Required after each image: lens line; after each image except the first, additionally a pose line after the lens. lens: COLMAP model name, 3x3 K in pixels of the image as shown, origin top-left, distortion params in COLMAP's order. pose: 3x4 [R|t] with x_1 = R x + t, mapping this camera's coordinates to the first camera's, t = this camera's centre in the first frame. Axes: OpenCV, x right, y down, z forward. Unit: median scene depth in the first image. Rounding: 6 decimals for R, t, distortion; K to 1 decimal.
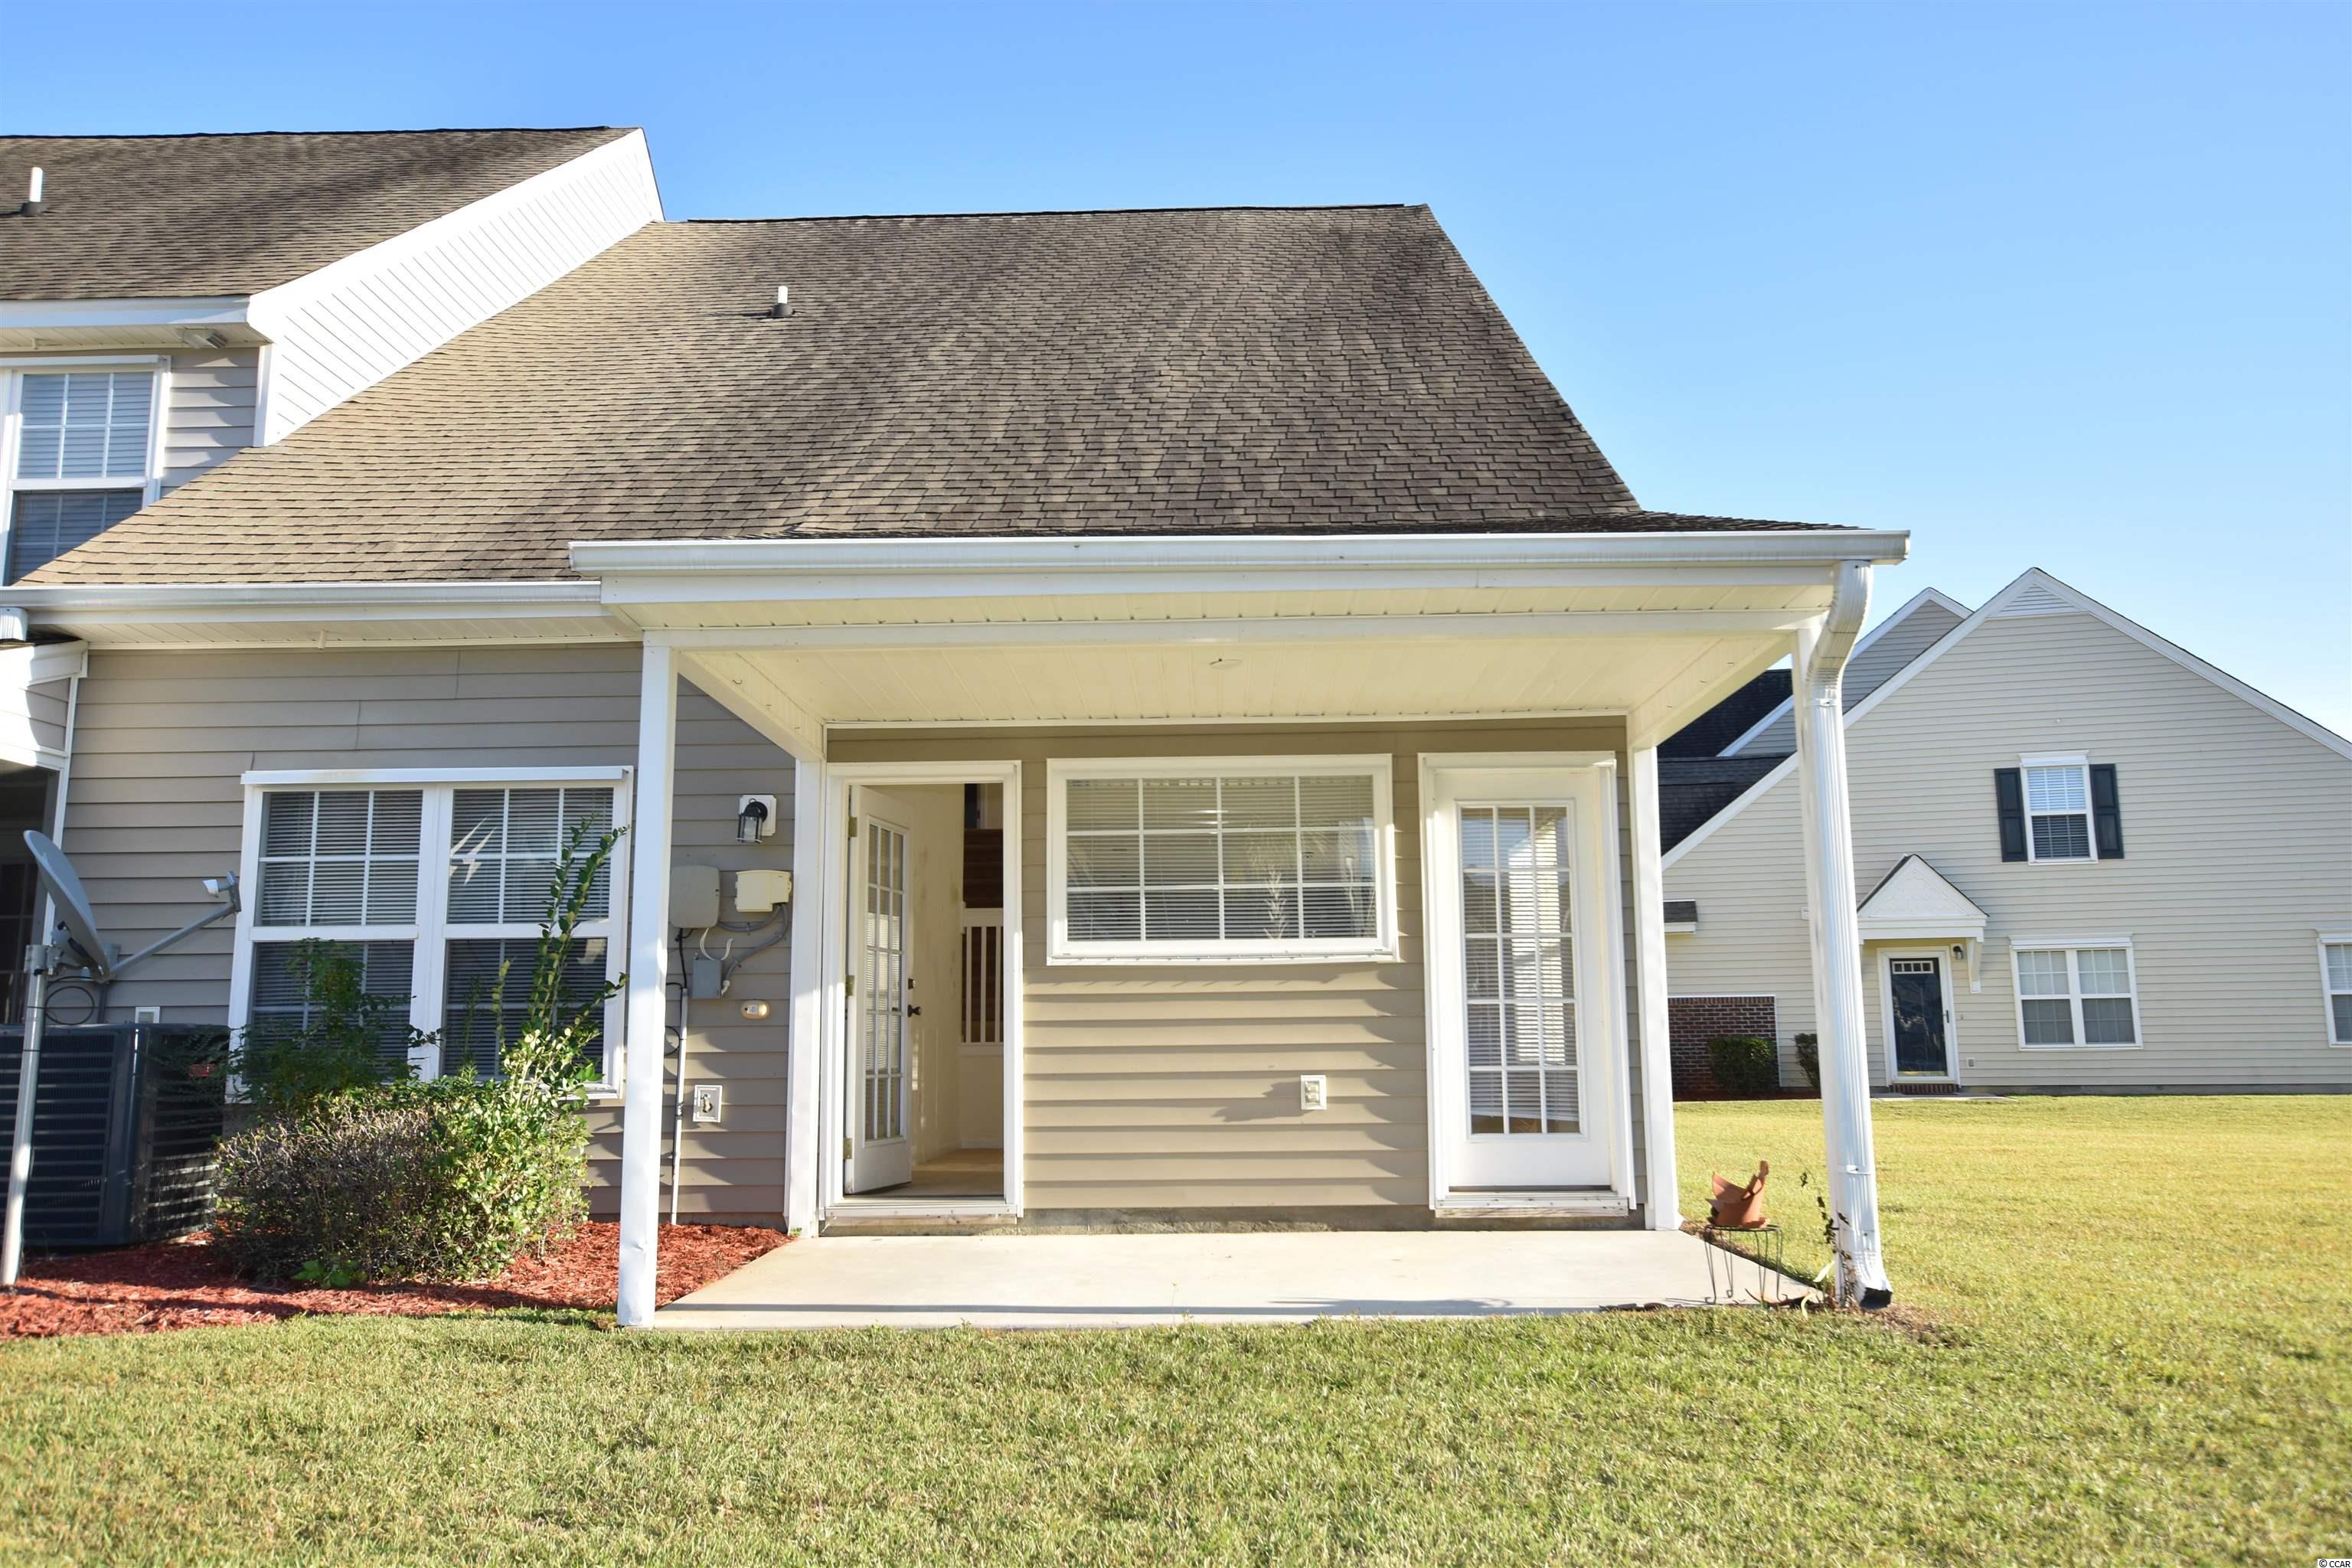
lens RADIAL K [[1719.7, 0, 1180.8], [0, 1719.7, 785.1], [0, 0, 1]] dist [-0.004913, 0.009973]
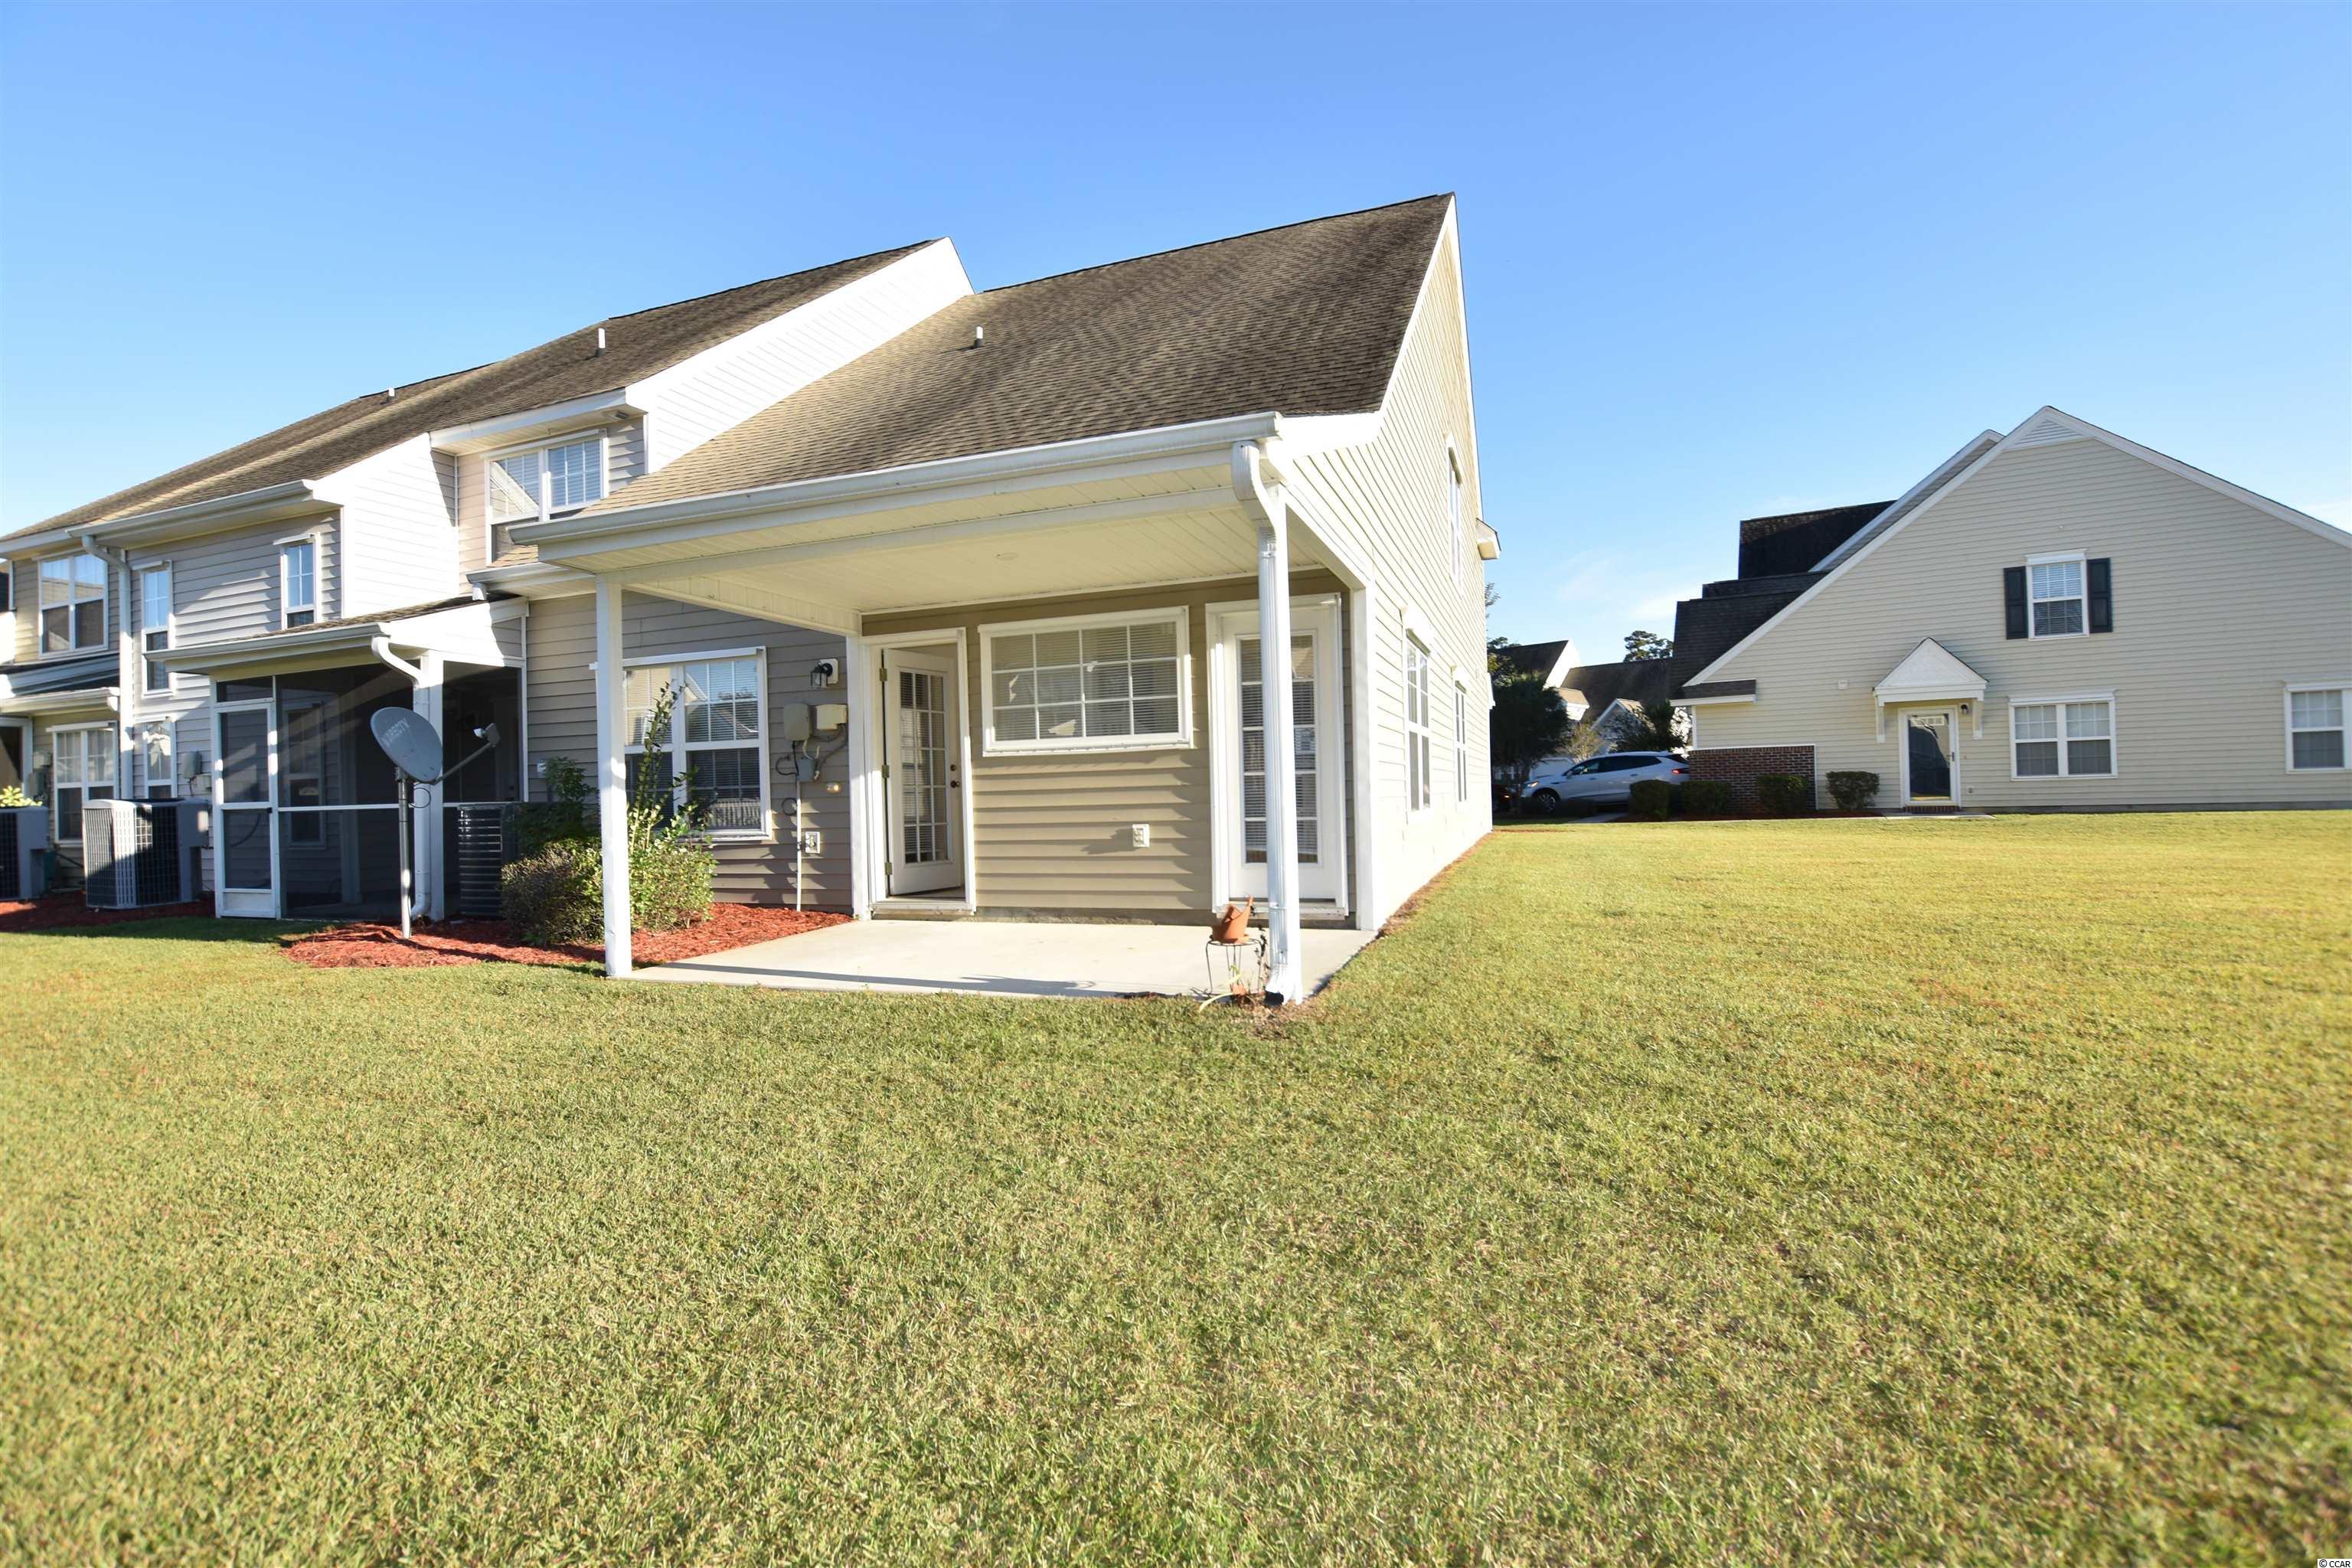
lens RADIAL K [[1042.5, 0, 1152.6], [0, 1042.5, 793.4], [0, 0, 1]] dist [-0.035112, 0.005911]
pose [[0.947197, -0.014693, -0.320316, 0.375682], [0.065698, 0.986650, 0.149014, 0.005012], [0.313850, -0.162190, 0.935517, 0.143983]]
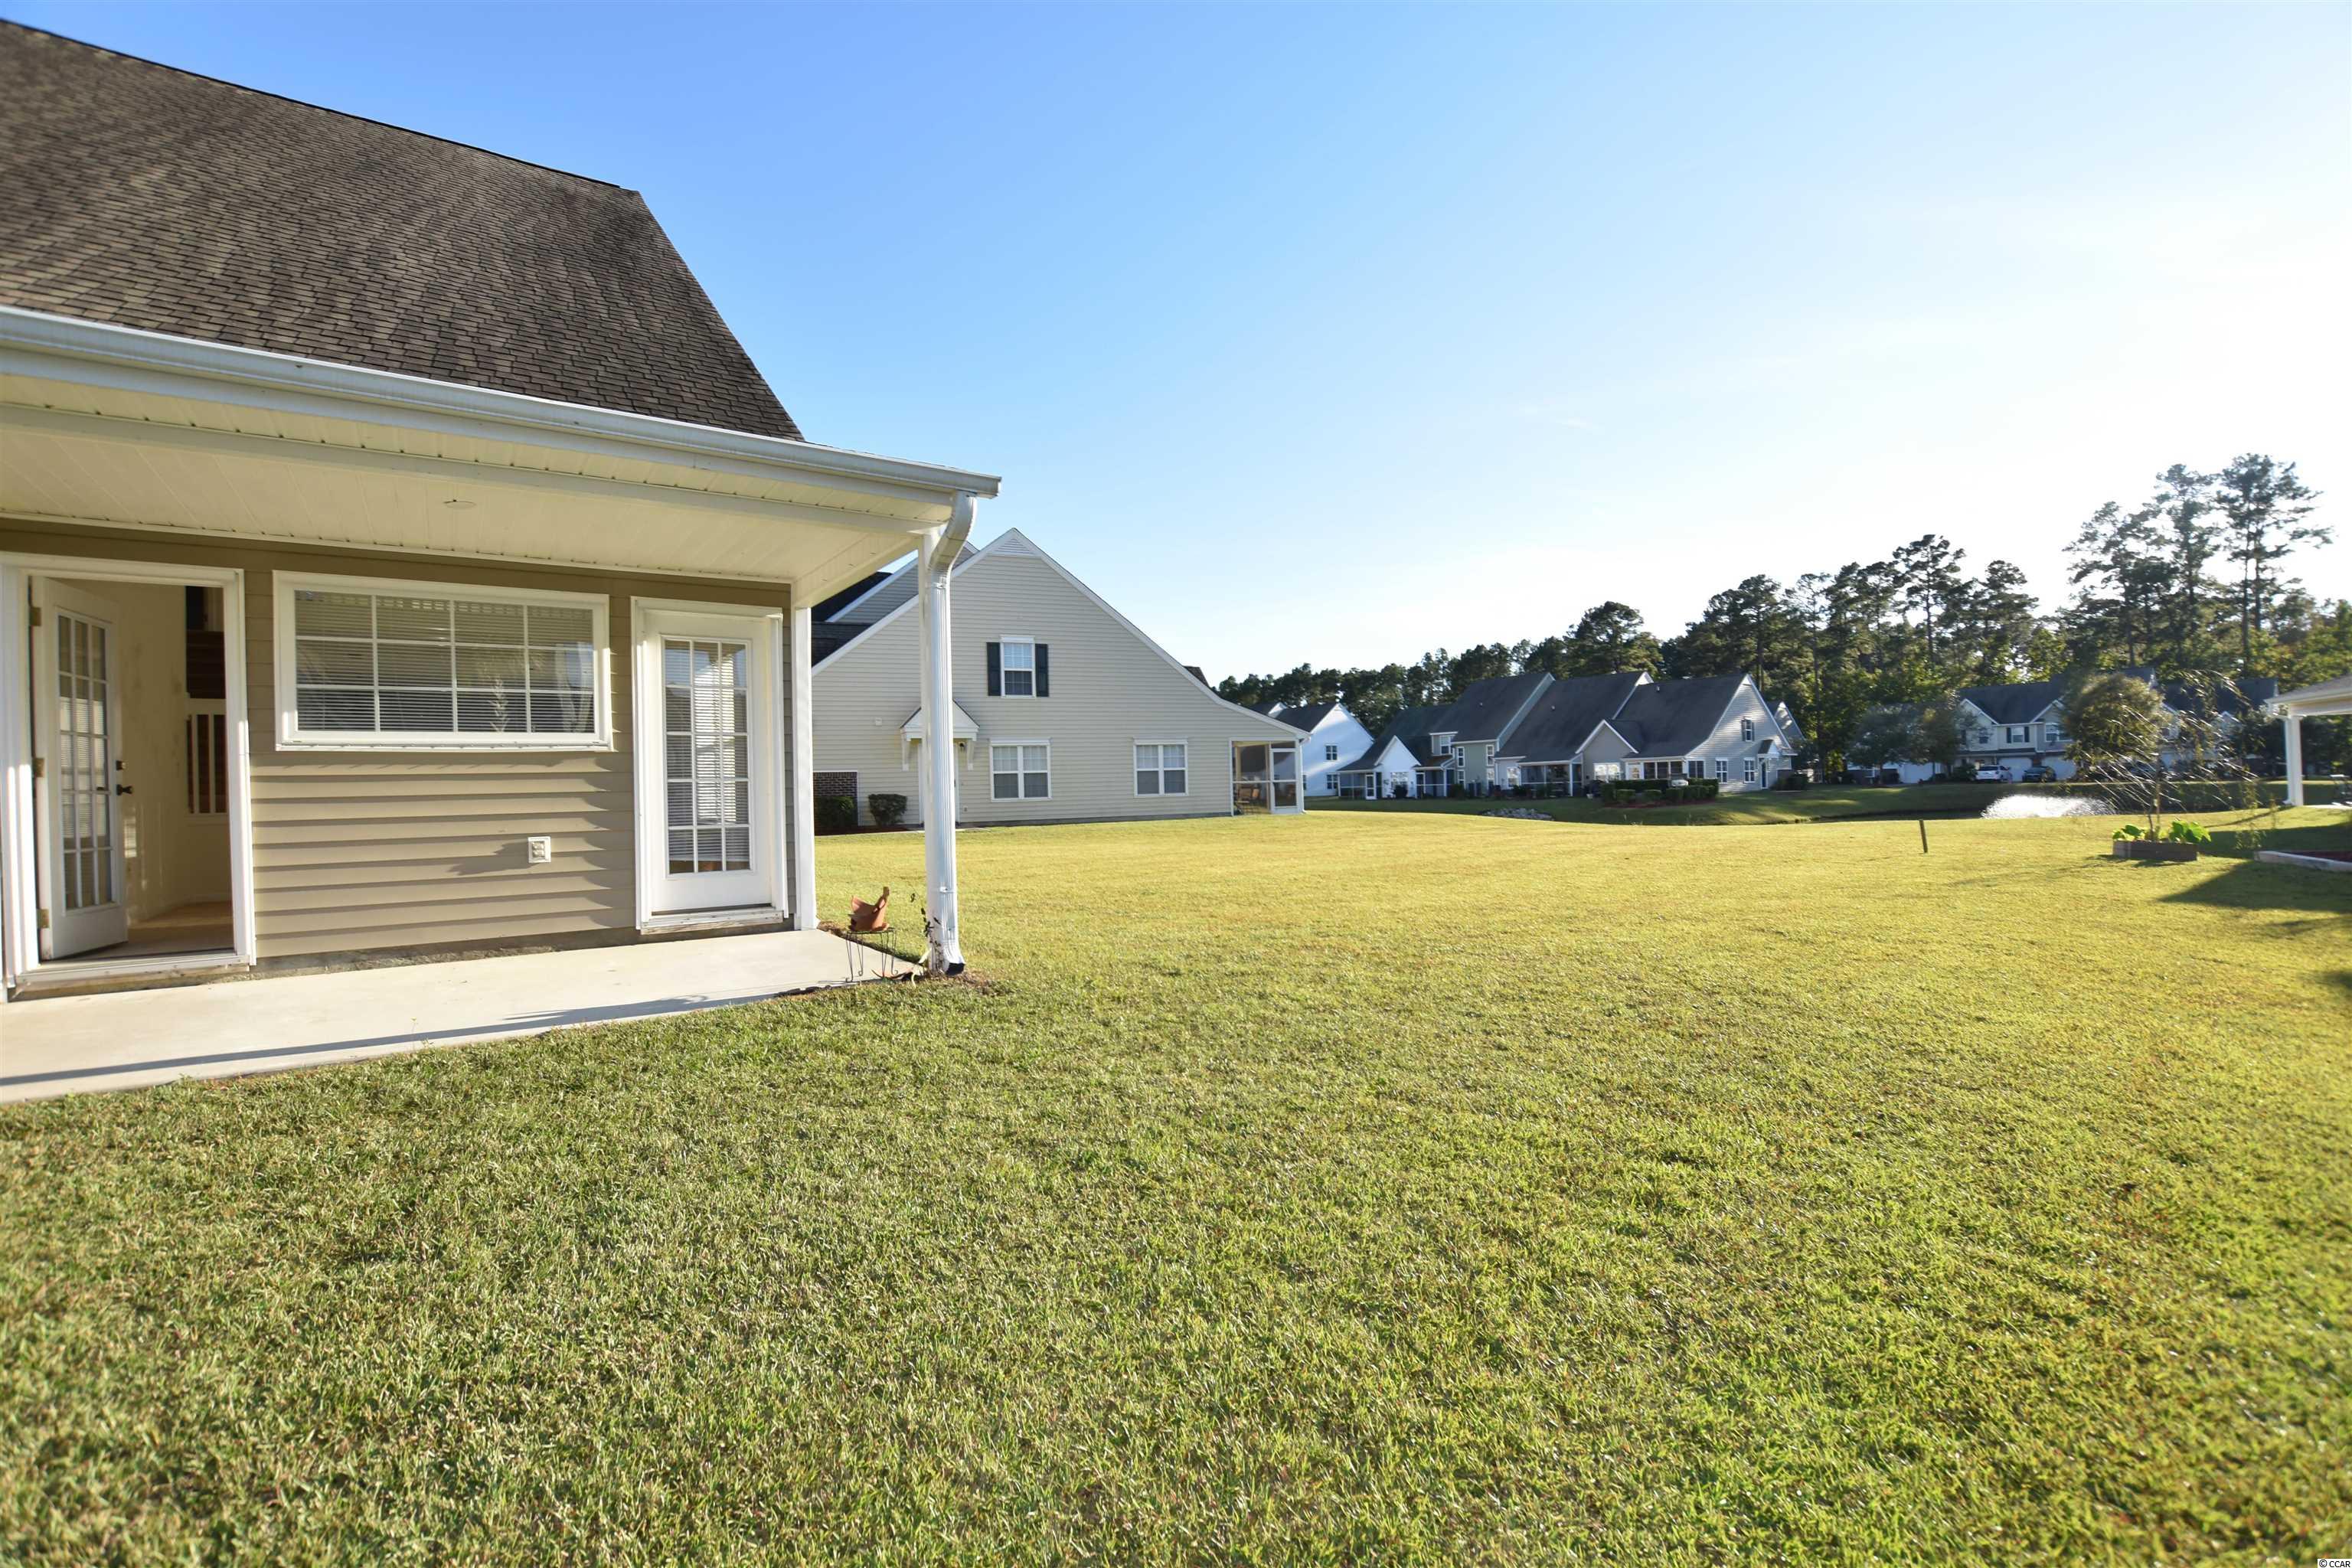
lens RADIAL K [[1042.5, 0, 1188.9], [0, 1042.5, 788.7], [0, 0, 1]] dist [-0.035112, 0.005911]
pose [[0.797586, -0.008527, 0.603146, -0.000822], [-0.075959, 0.990521, 0.114449, 0.005004], [-0.598404, -0.137097, 0.789377, 0.088114]]
